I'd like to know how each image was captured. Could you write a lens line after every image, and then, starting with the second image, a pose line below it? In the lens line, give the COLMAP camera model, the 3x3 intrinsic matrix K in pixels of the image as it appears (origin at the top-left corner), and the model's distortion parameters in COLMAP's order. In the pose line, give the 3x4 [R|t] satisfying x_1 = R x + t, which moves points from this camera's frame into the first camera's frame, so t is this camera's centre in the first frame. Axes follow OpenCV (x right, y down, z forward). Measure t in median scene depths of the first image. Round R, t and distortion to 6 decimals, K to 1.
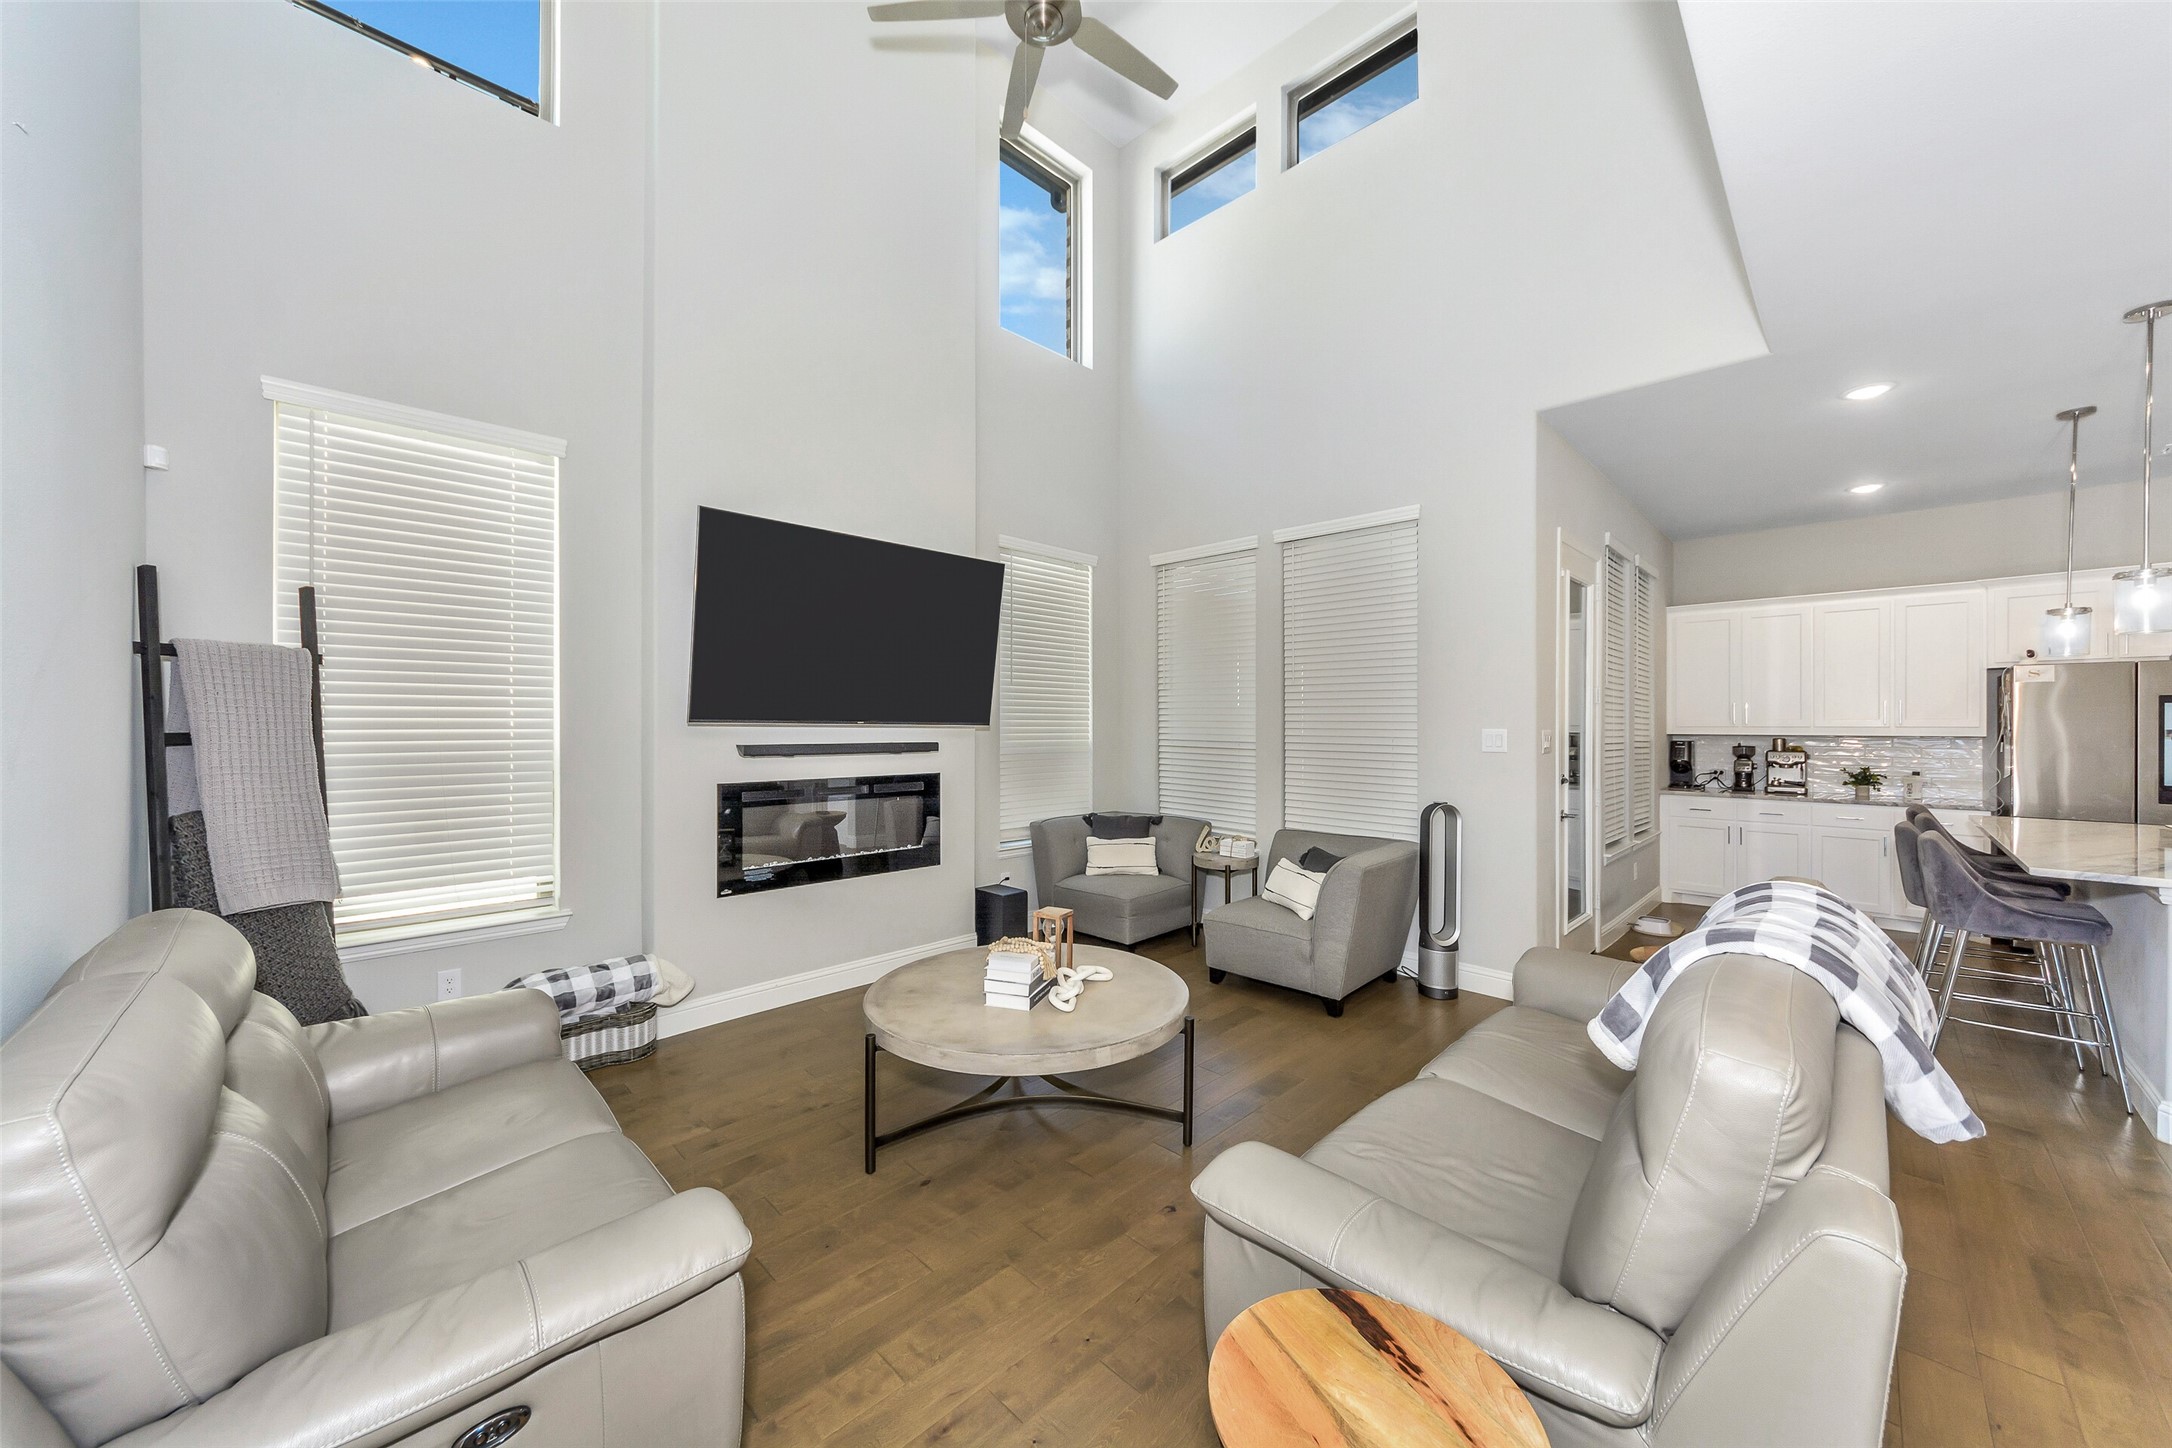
lens RADIAL K [[779.7, 0, 1087.3], [0, 779.7, 721.6], [0, 0, 1]] dist [0.001738, -0.007696]
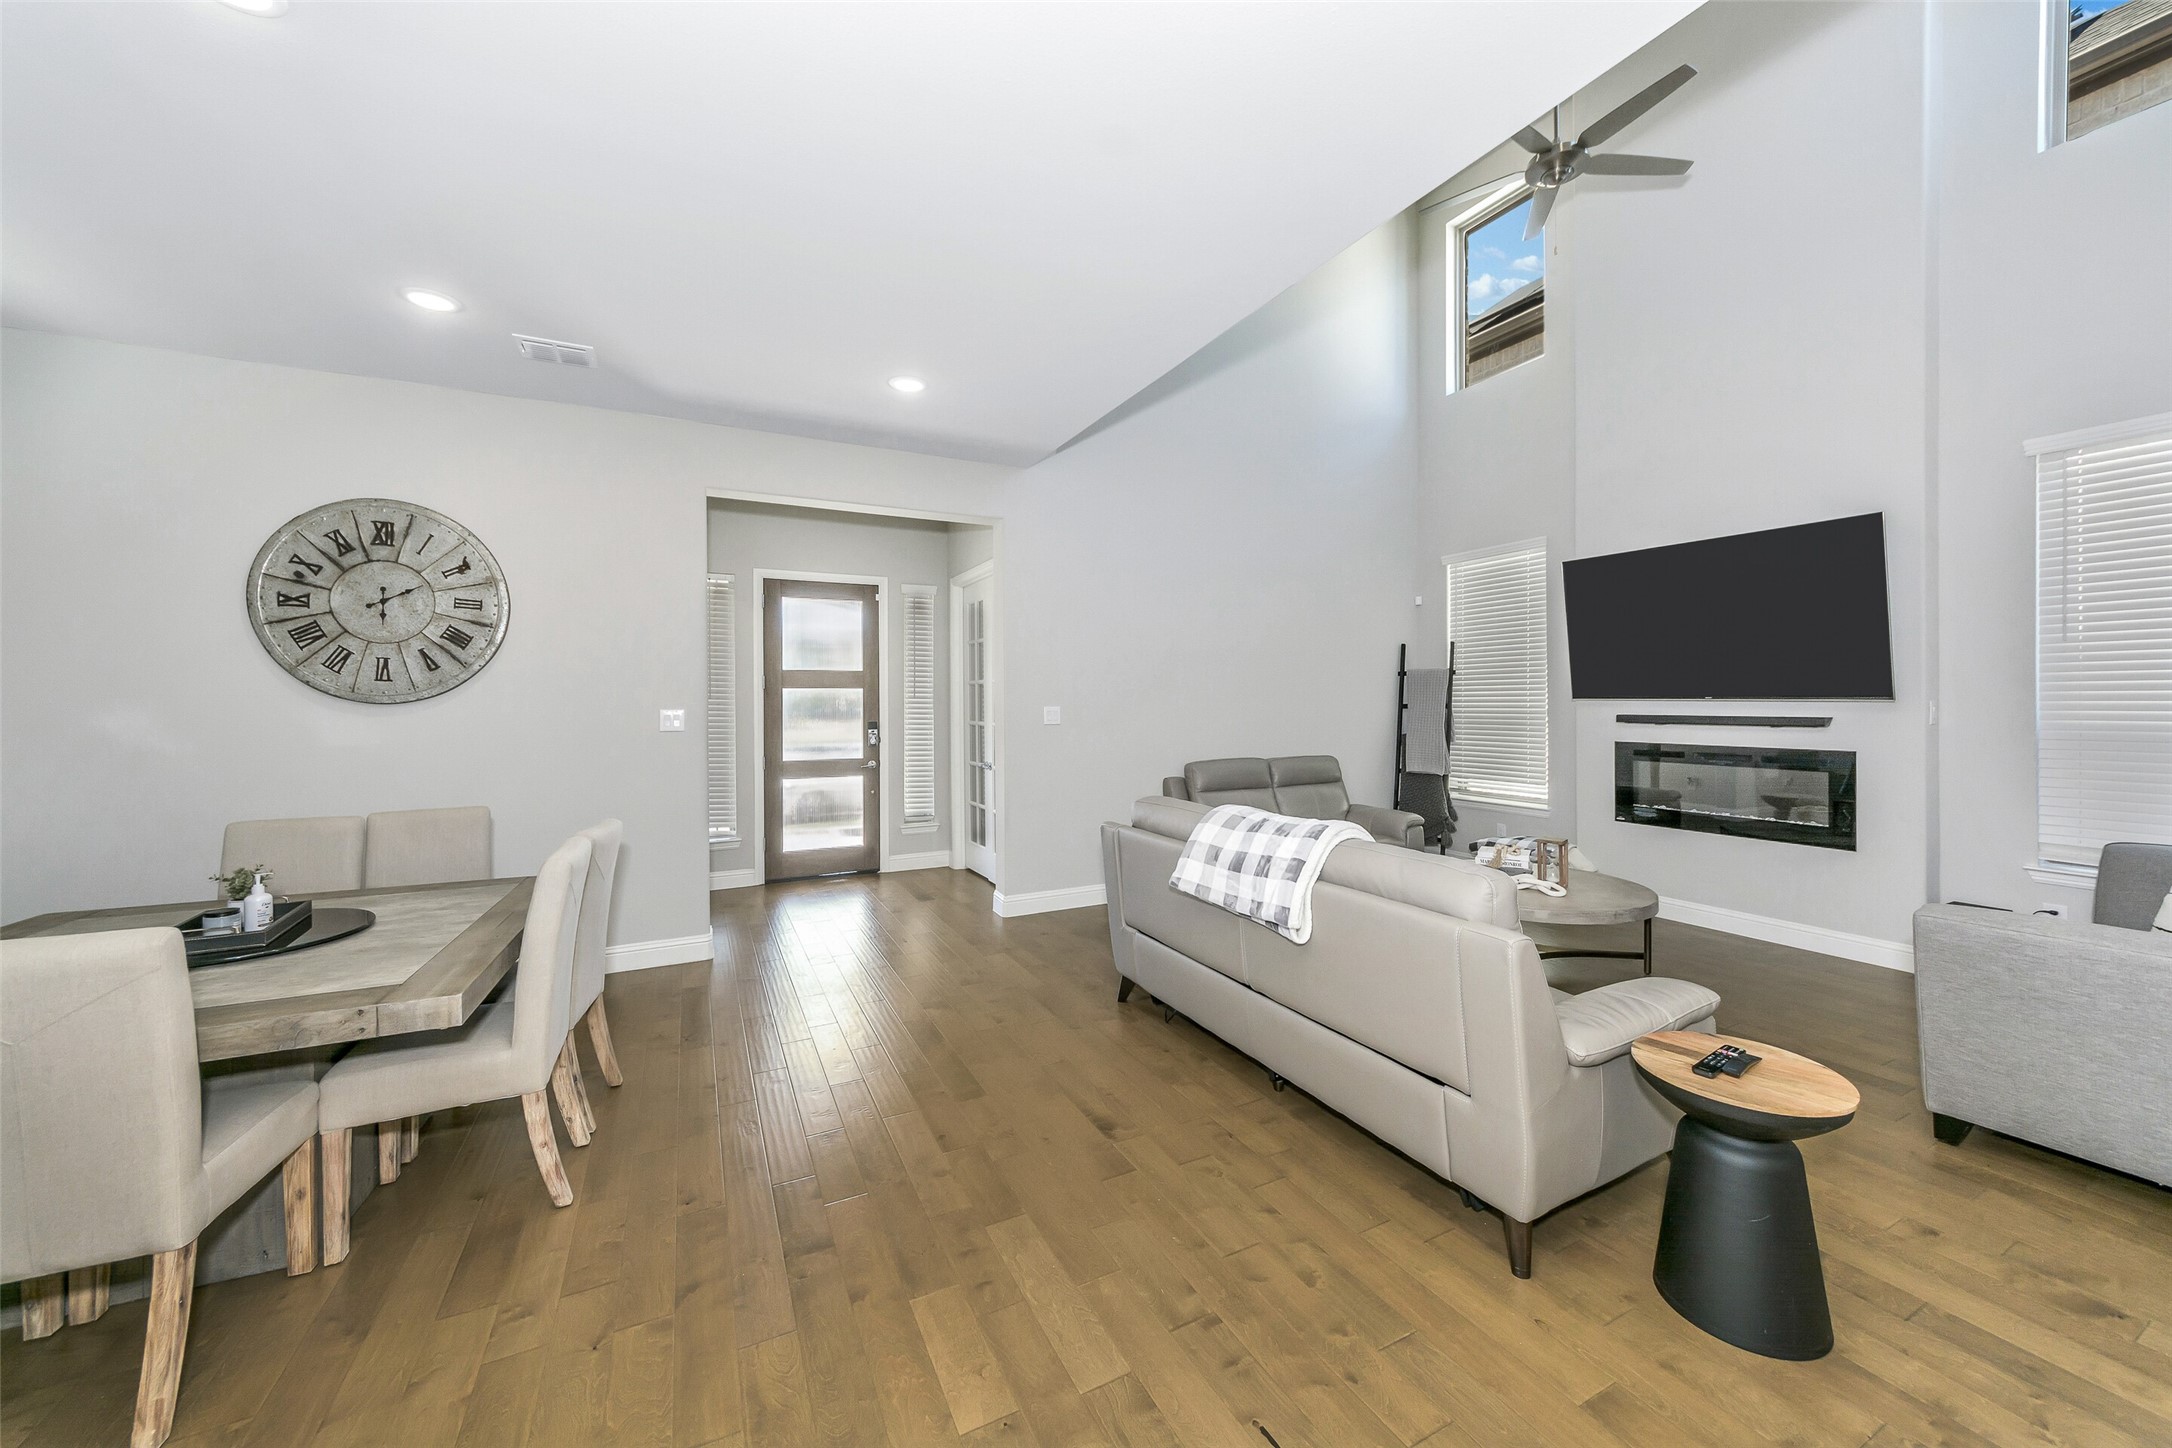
lens RADIAL K [[781.8, 0, 1088.0], [0, 781.8, 709.5], [0, 0, 1]] dist [0.003011, -0.007426]
pose [[-0.315724, 0.011581, -0.948780, 1.287597], [0.008482, 0.999920, 0.009383, -0.000543], [0.948813, -0.005085, -0.315797, 0.576247]]
